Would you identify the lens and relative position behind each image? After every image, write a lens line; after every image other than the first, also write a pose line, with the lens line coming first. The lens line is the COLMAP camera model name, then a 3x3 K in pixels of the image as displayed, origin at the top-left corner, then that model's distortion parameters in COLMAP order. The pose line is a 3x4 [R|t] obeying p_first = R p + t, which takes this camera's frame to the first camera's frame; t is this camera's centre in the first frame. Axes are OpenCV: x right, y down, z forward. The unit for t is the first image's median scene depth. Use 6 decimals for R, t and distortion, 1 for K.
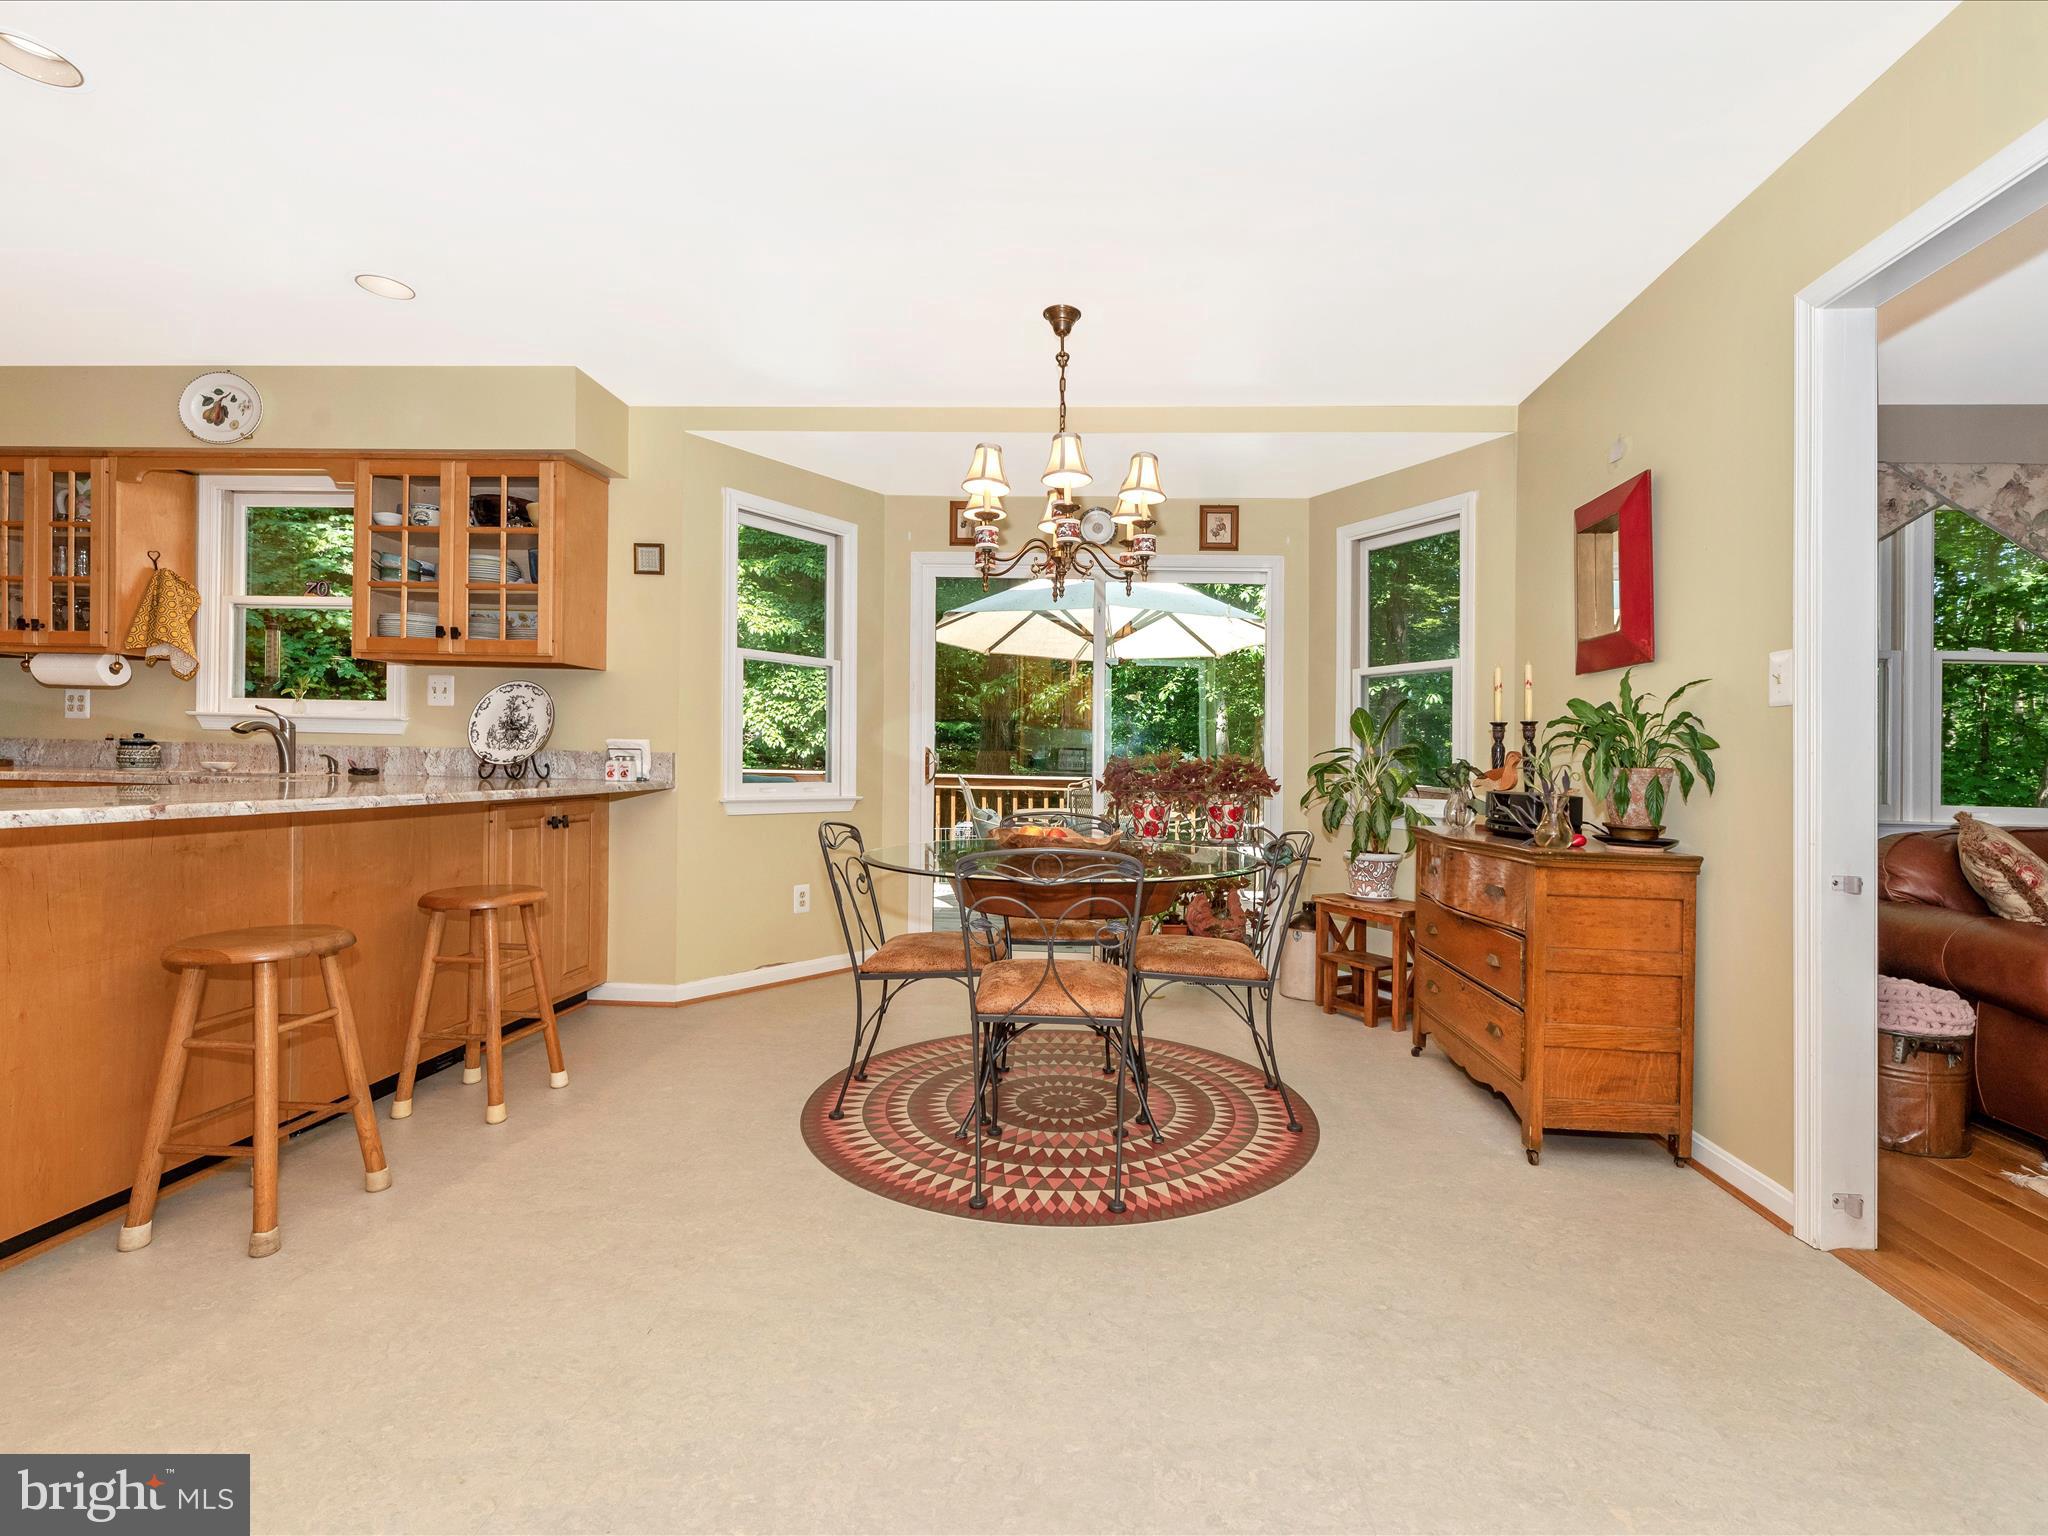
lens RADIAL K [[924.2, 0, 1019.1], [0, 924.2, 758.2], [0, 0, 1]] dist [0.008132, -0.000355]
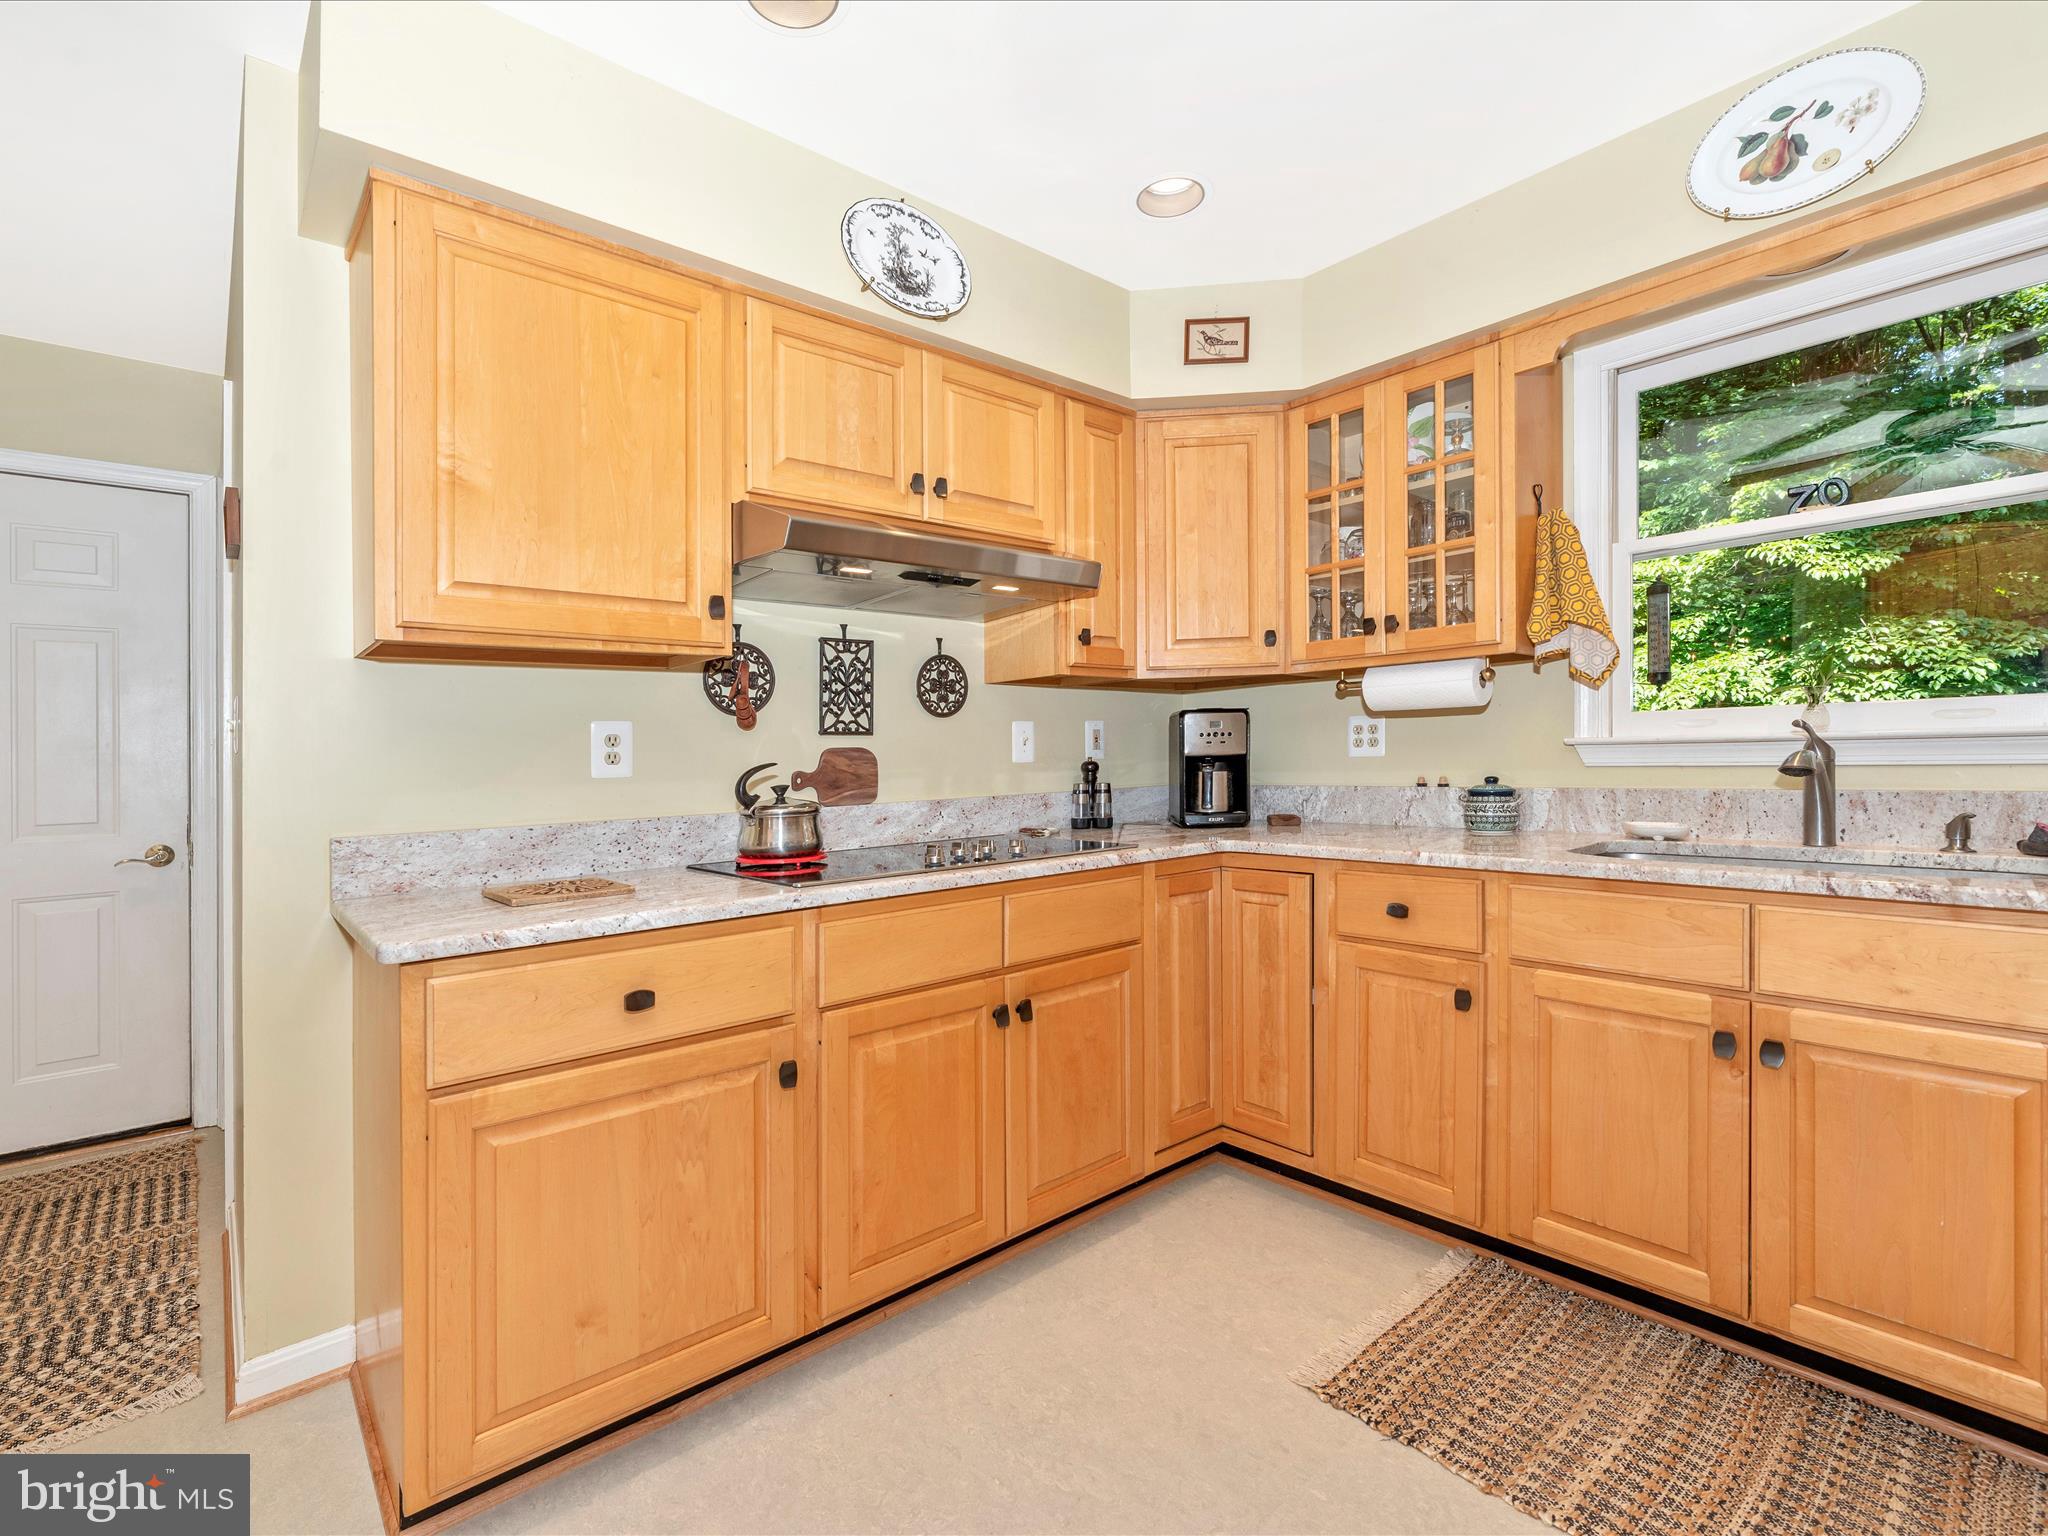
lens RADIAL K [[913.3, 0, 984.1], [0, 913.3, 761.1], [0, 0, 1]] dist [0.001618, 0.000429]
pose [[0.715263, -0.037682, -0.697839, -0.799447], [0.039875, 0.999119, -0.013080, -0.046313], [0.697717, -0.018470, 0.716135, 0.312502]]
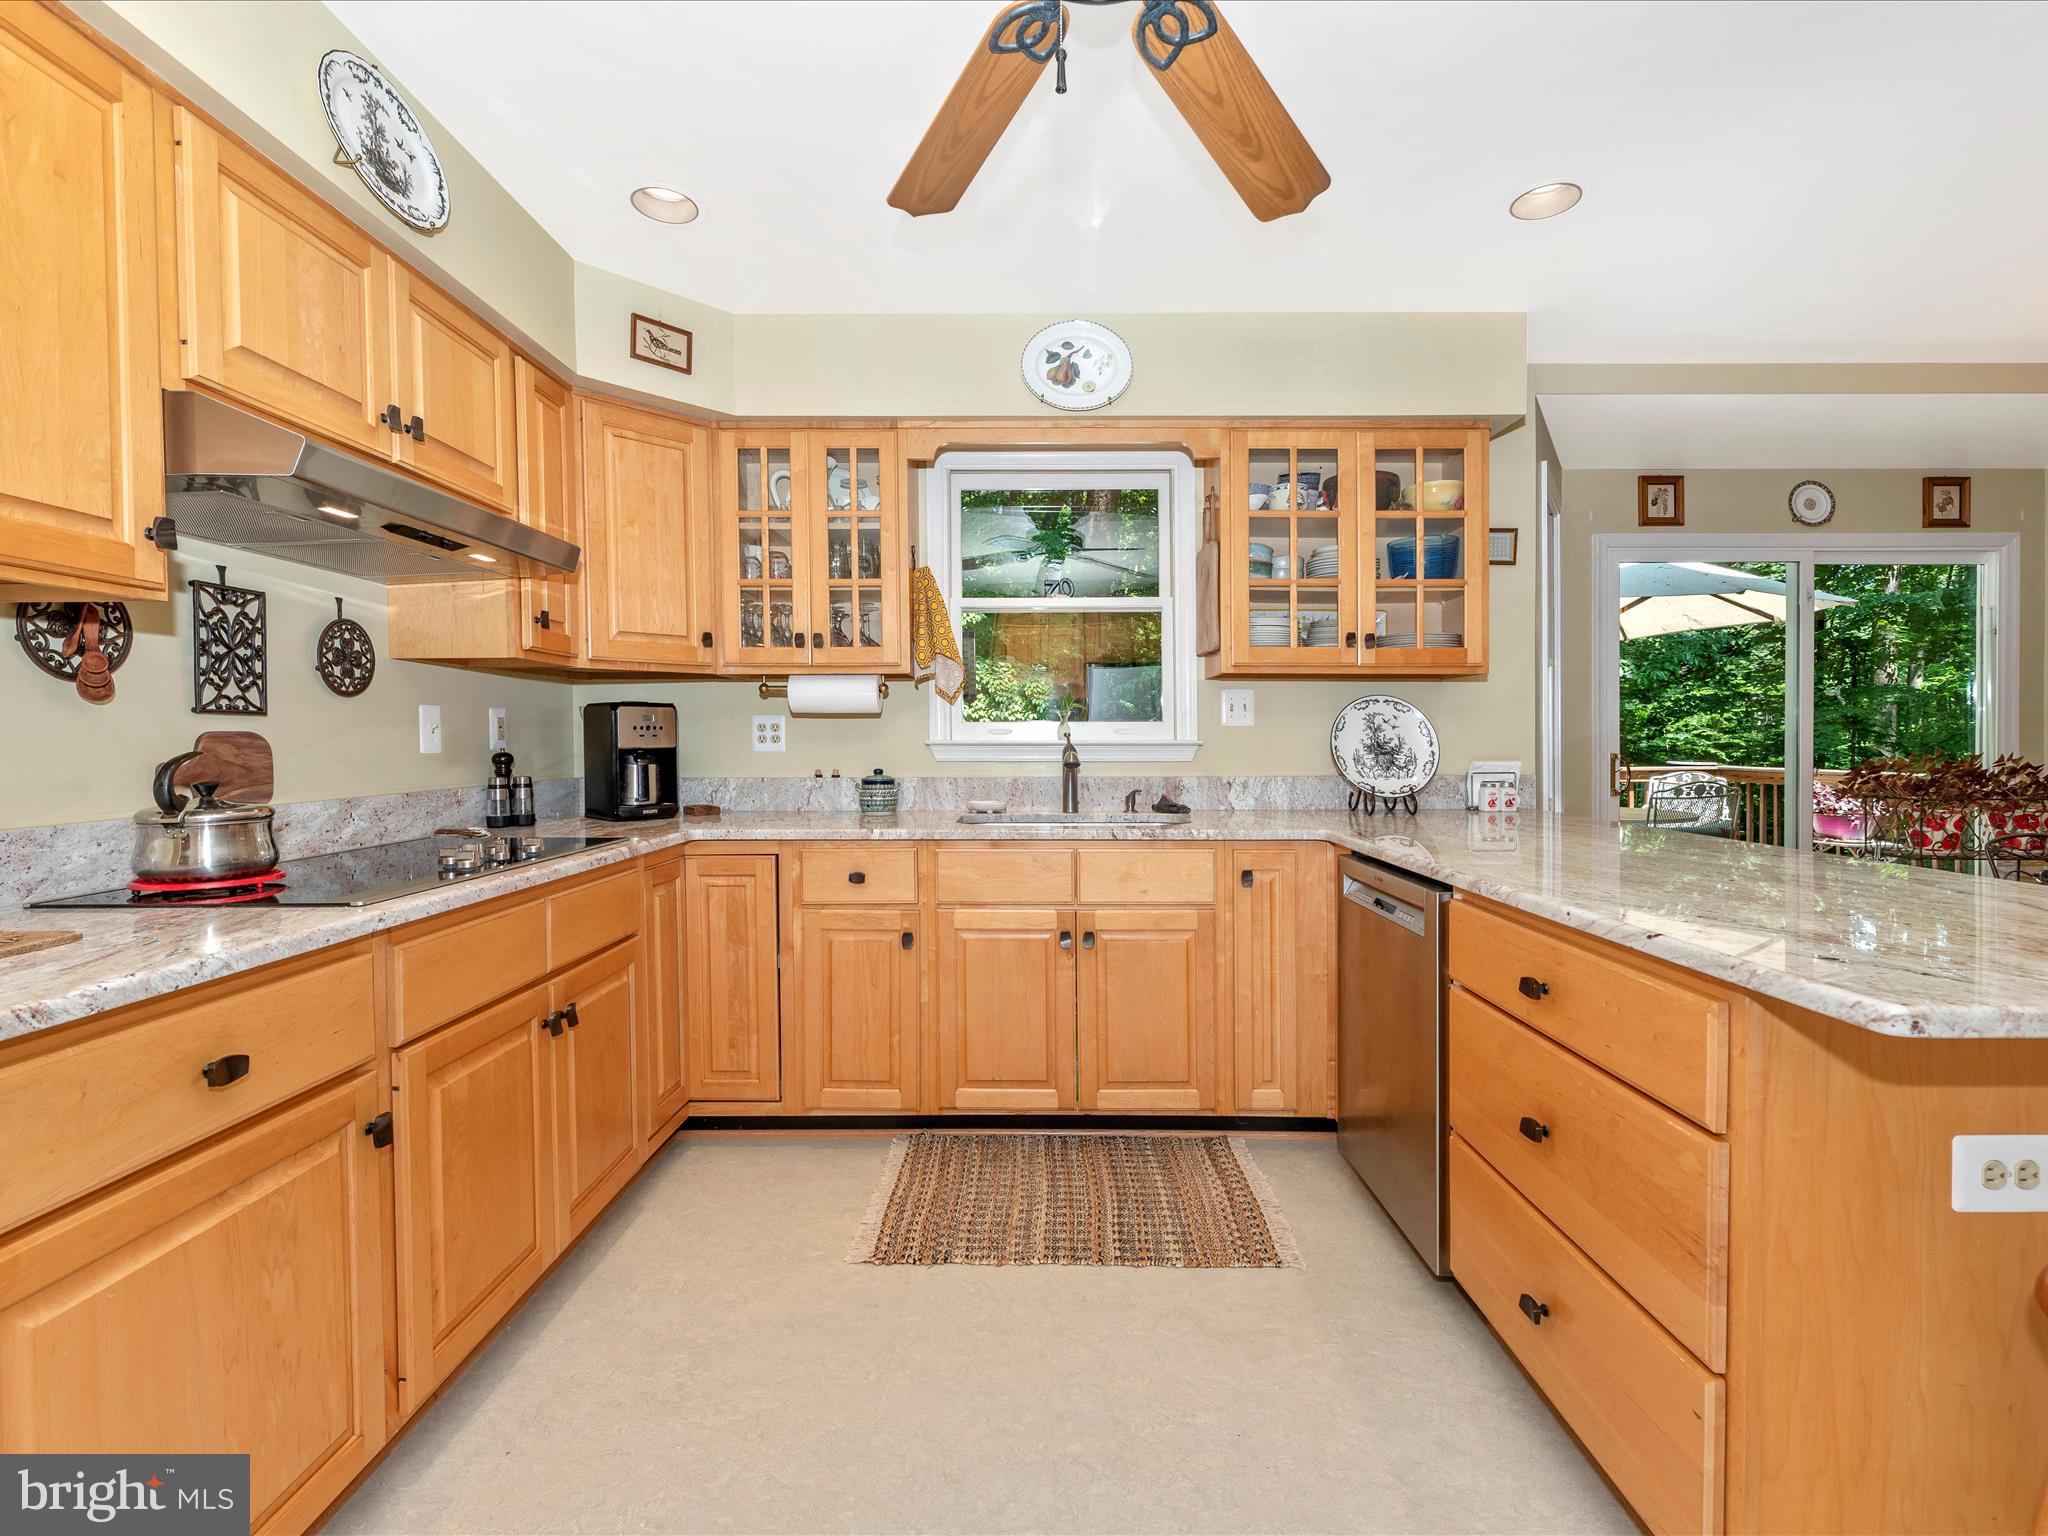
lens RADIAL K [[962.0, 0, 983.1], [0, 962.0, 762.8], [0, 0, 1]] dist [0.013896, -0.007549]
pose [[0.996893, -0.027987, 0.073622, -0.971987], [0.026156, 0.999327, 0.025713, -0.054956], [-0.074292, -0.023707, 0.996955, 0.156324]]
